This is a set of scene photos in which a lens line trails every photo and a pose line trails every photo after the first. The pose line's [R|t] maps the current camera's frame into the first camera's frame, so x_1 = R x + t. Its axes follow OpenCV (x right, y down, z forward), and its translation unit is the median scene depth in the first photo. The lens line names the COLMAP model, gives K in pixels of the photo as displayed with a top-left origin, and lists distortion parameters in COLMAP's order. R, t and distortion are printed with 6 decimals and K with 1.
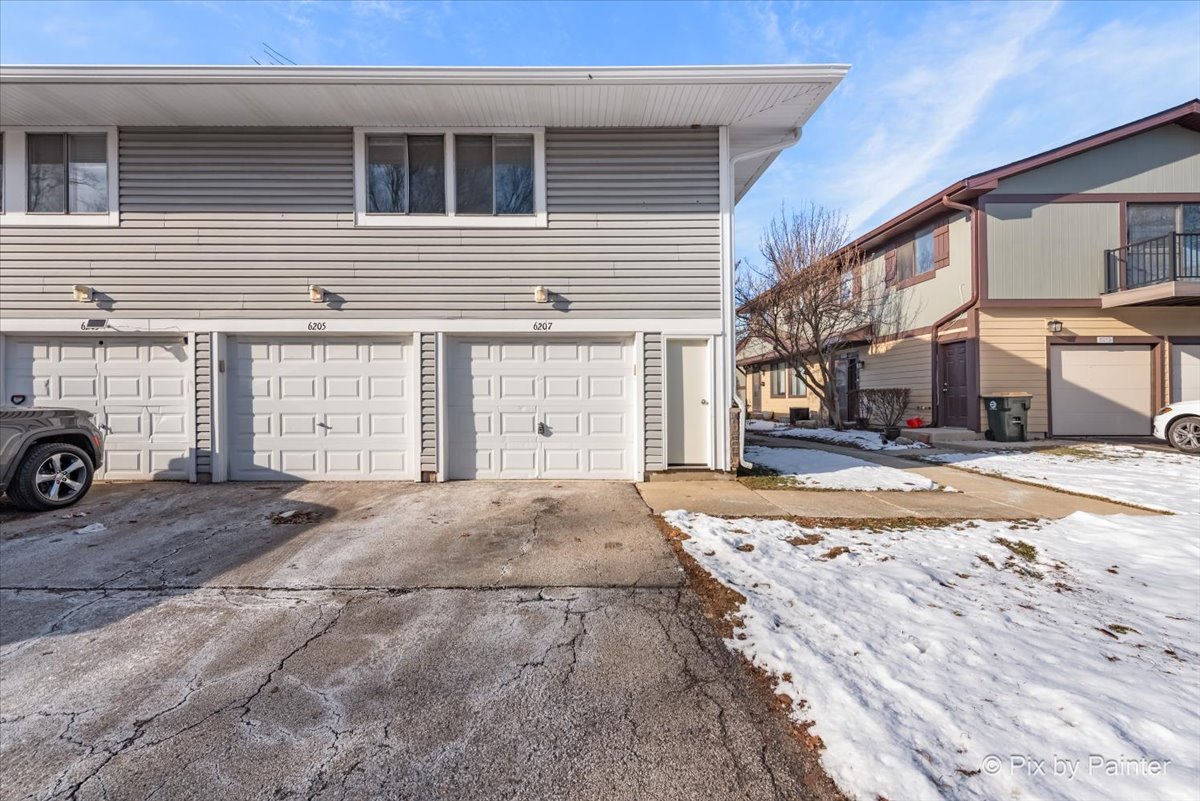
lens RADIAL K [[335.0, 0, 597.7], [0, 335.0, 389.9], [0, 0, 1]] dist [0.000249, -0.000030]
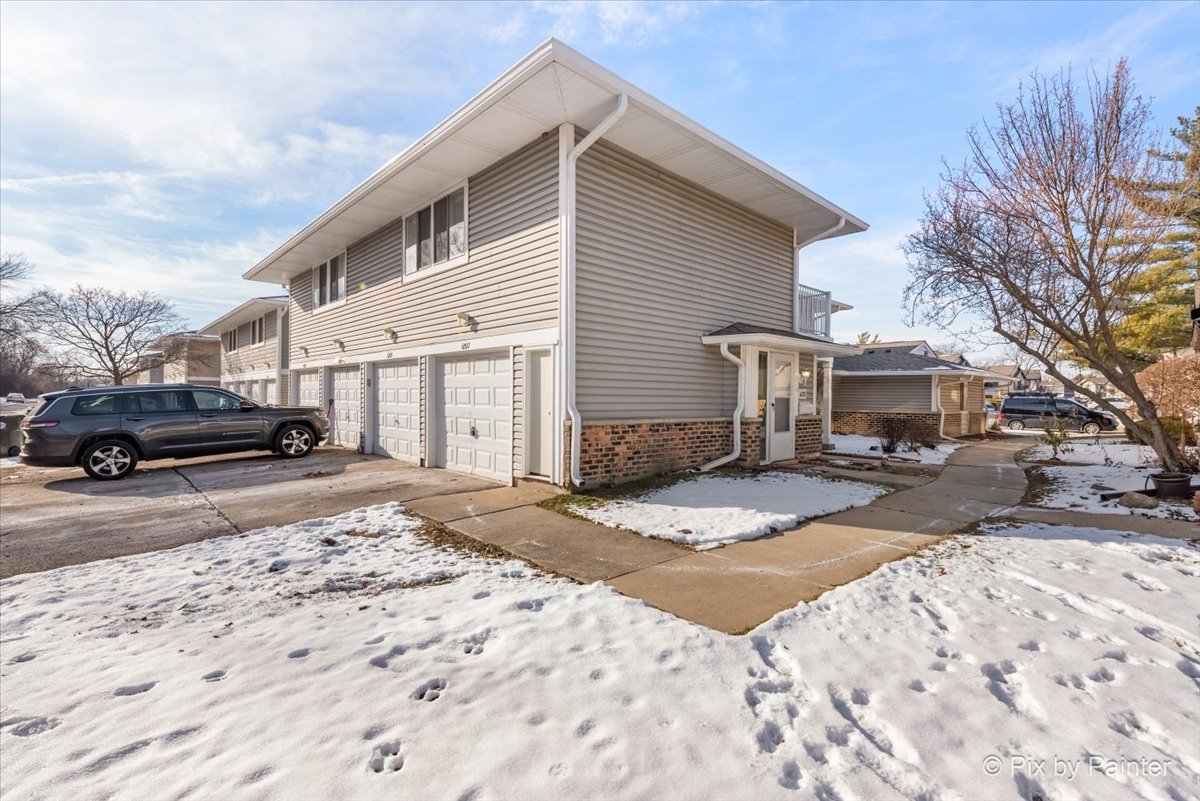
lens RADIAL K [[534.0, 0, 599.3], [0, 534.0, 398.5], [0, 0, 1]] dist [0.003010, 0.000077]
pose [[0.700444, 0.002011, -0.713704, 1.509047], [-0.005322, 0.999983, -0.002405, -0.002763], [0.713687, 0.005483, 0.700443, 0.010337]]
